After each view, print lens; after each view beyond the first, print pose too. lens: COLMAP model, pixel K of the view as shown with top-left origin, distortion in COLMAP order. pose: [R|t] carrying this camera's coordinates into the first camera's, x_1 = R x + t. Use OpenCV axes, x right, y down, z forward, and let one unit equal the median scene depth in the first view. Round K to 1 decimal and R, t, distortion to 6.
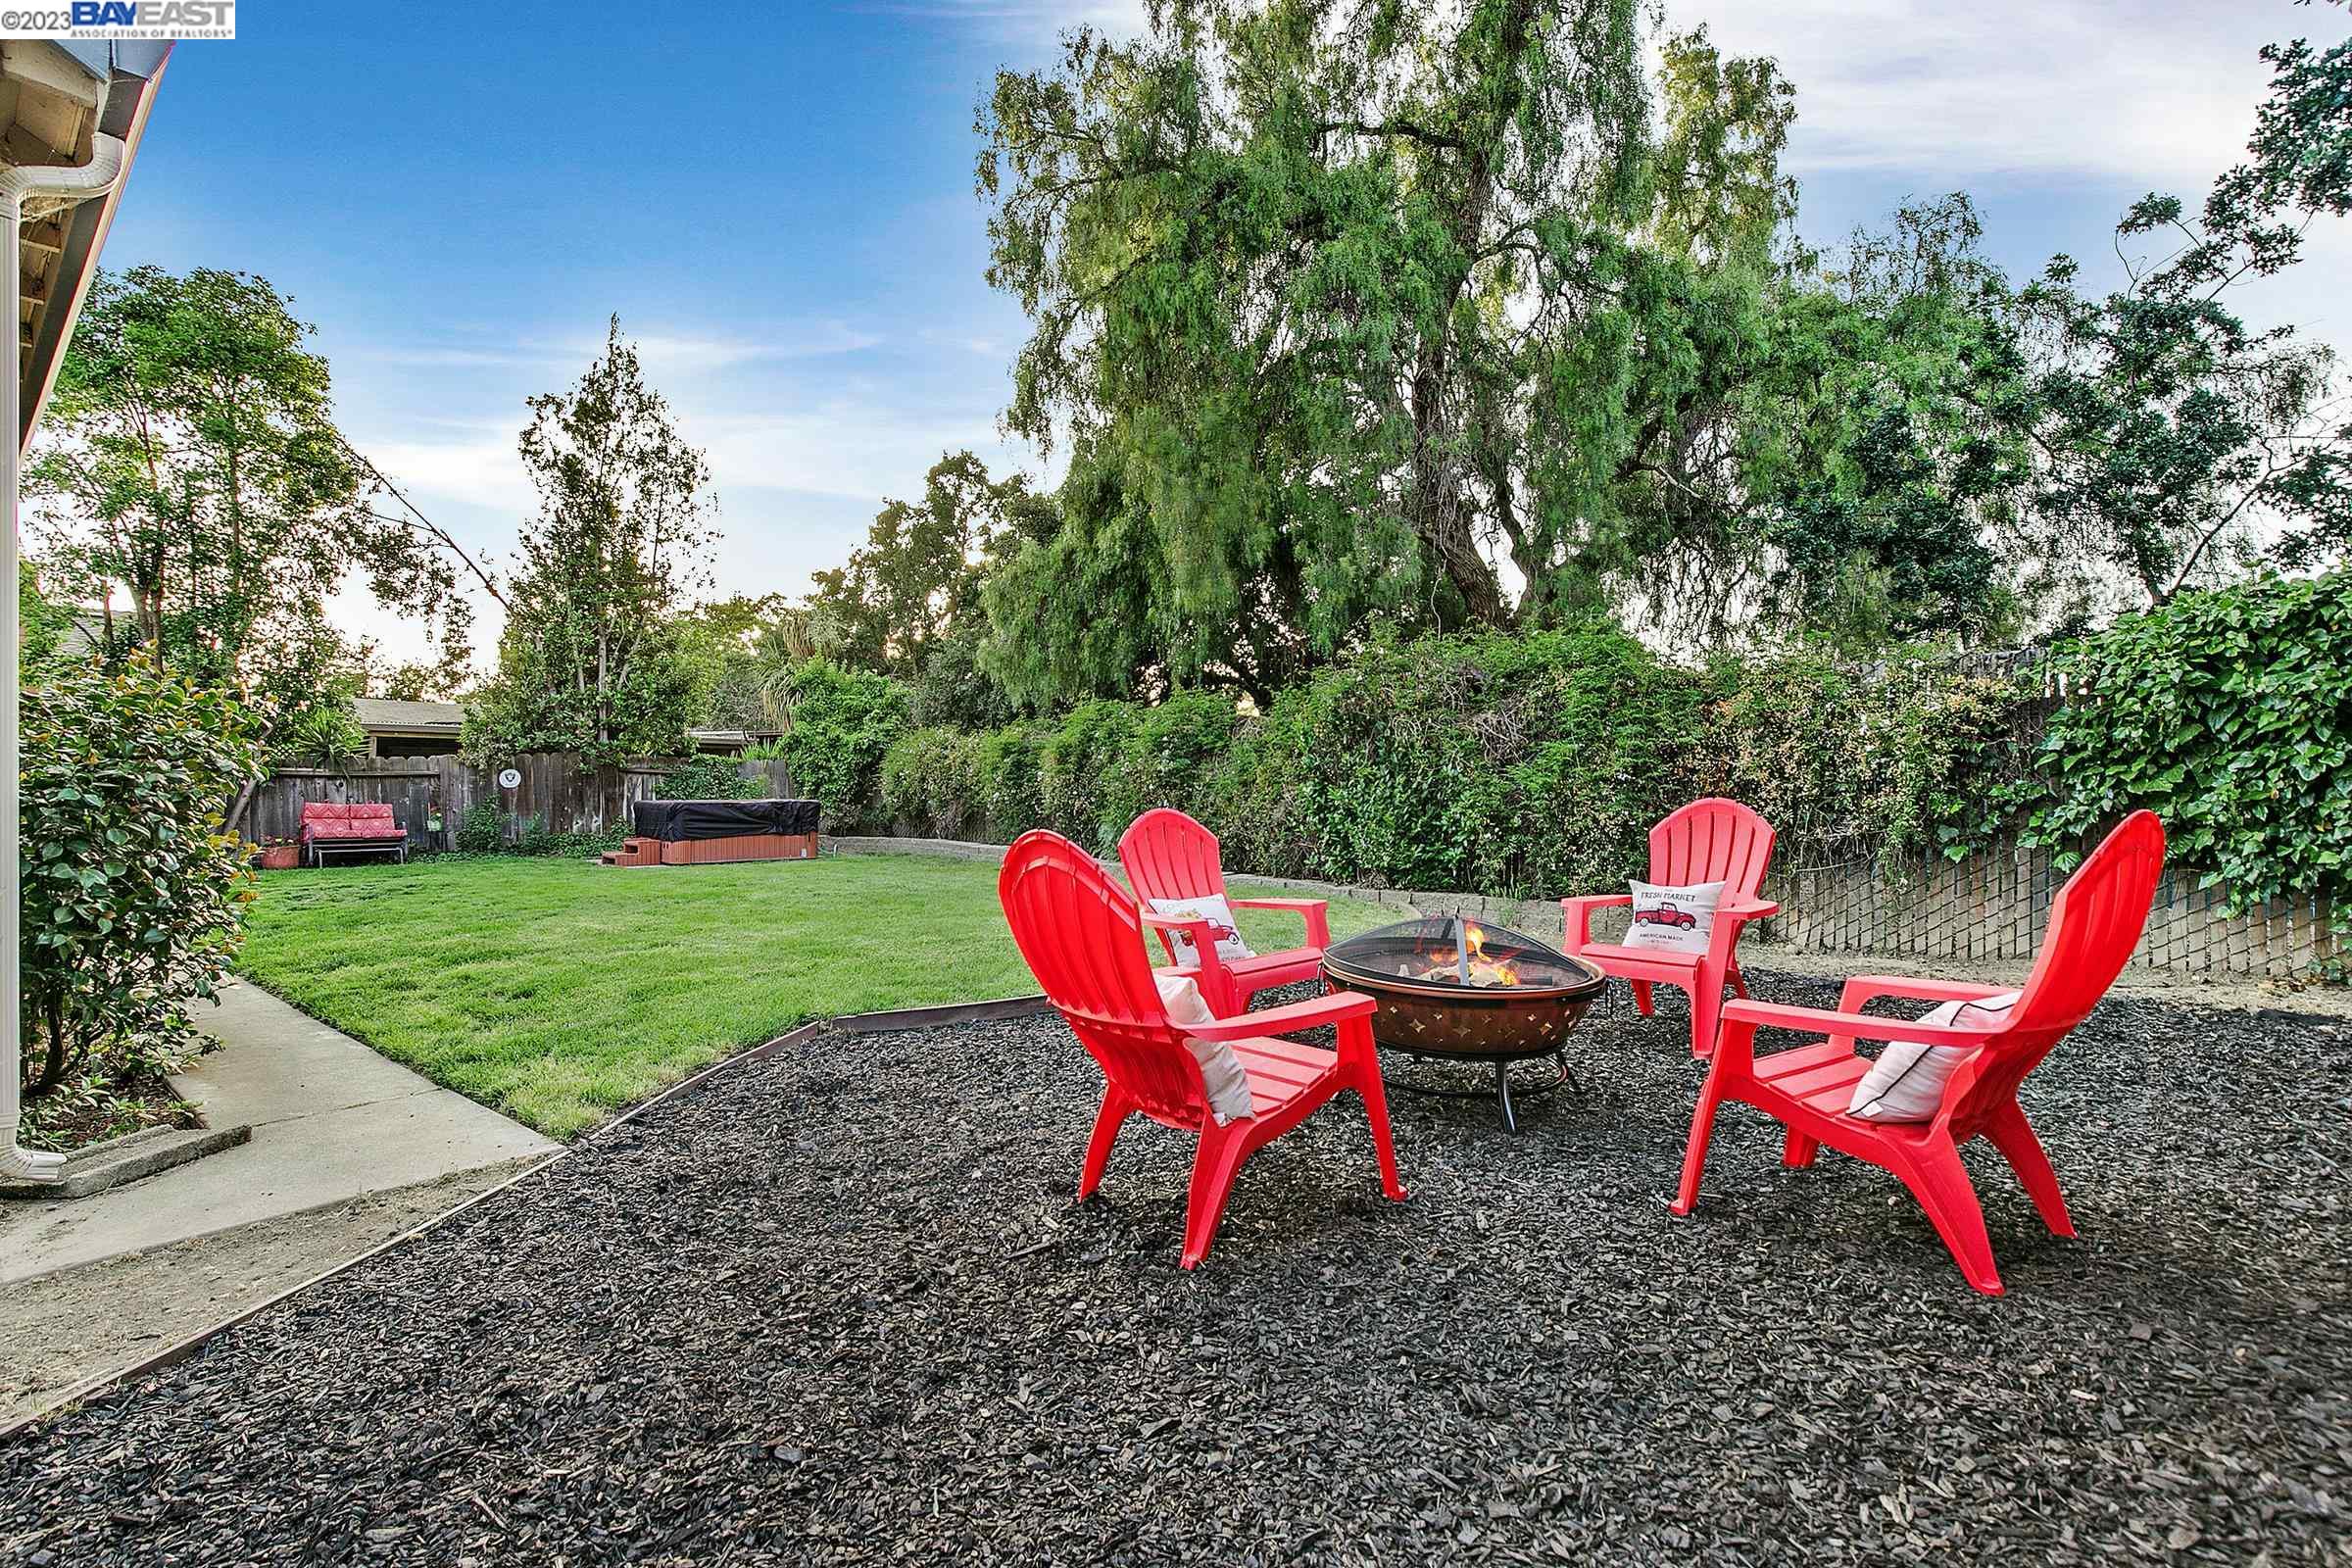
lens RADIAL K [[1073.7, 0, 1176.0], [0, 1073.7, 784.0], [0, 0, 1]] dist [-0.007231, 0.000672]
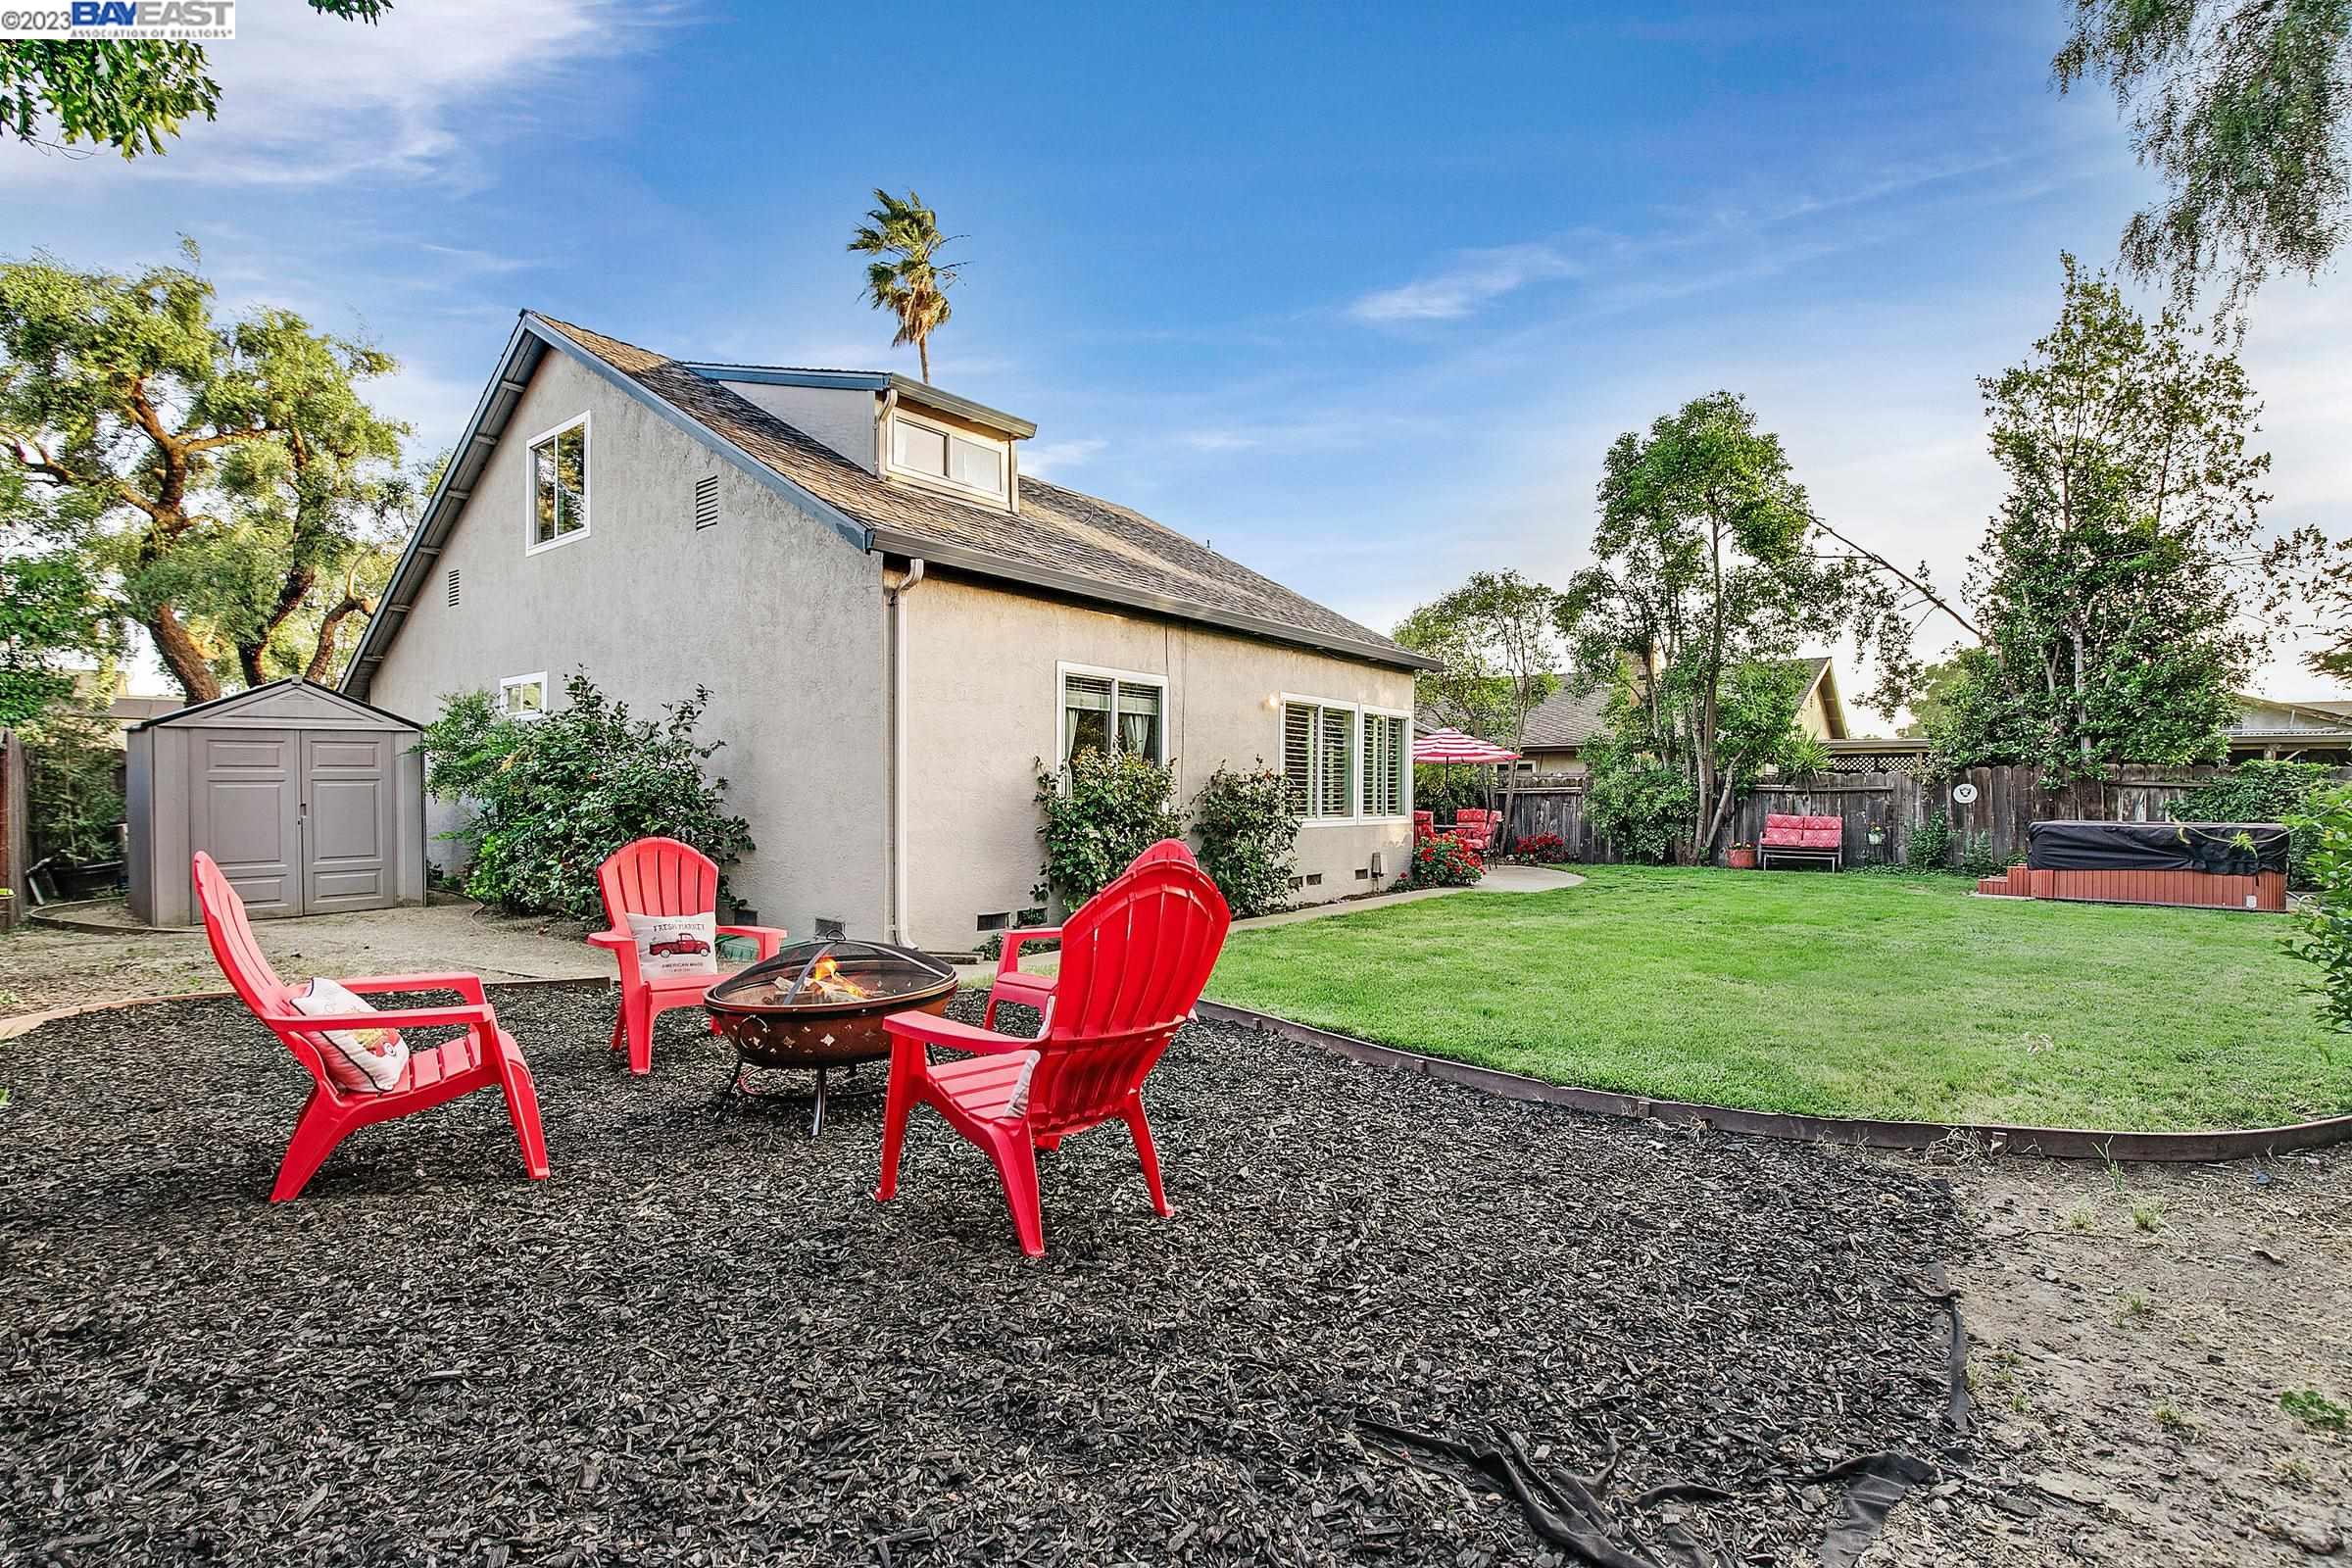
lens RADIAL K [[1073.7, 0, 1176.0], [0, 1073.7, 784.0], [0, 0, 1]] dist [-0.007231, 0.000672]
pose [[0.109929, -0.003678, -0.993933, 0.270461], [0.000372, 0.999993, -0.003659, -0.011089], [0.993939, 0.000033, 0.109929, 0.210509]]
